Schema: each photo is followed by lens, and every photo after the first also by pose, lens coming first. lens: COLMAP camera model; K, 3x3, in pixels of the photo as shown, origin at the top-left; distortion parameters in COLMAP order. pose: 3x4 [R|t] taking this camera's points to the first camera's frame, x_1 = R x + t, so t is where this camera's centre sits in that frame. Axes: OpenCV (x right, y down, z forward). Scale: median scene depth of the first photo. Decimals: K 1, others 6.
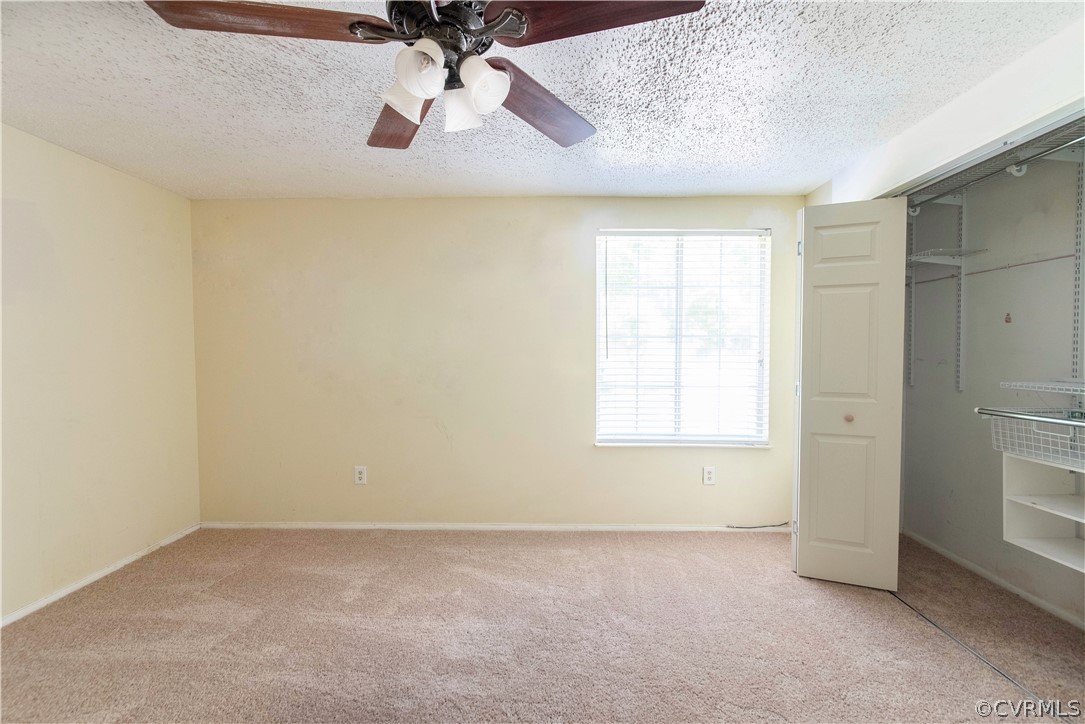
lens RADIAL K [[440.8, 0, 542.5], [0, 440.8, 362.0], [0, 0, 1]] dist [0.000209, 0.000211]
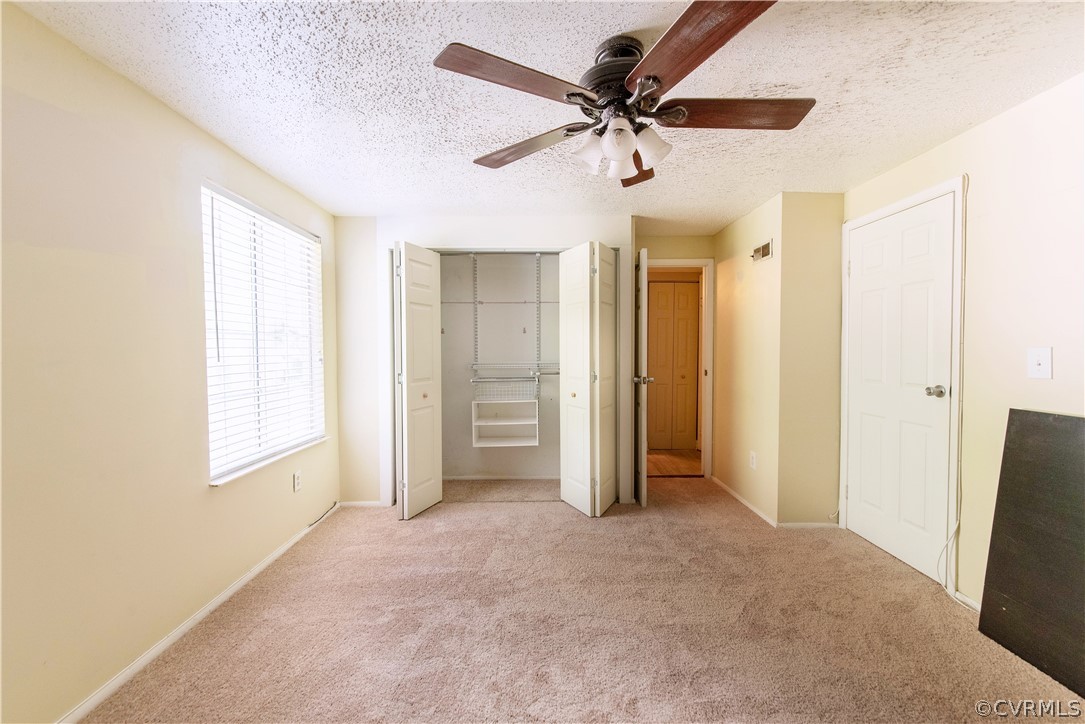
lens RADIAL K [[440.8, 0, 542.5], [0, 440.8, 362.0], [0, 0, 1]] dist [0.000209, 0.000211]
pose [[-0.019810, -0.027109, 0.999436, -0.739180], [0.035008, 0.999001, 0.027791, -0.009759], [-0.999191, 0.035539, -0.018841, 0.605087]]
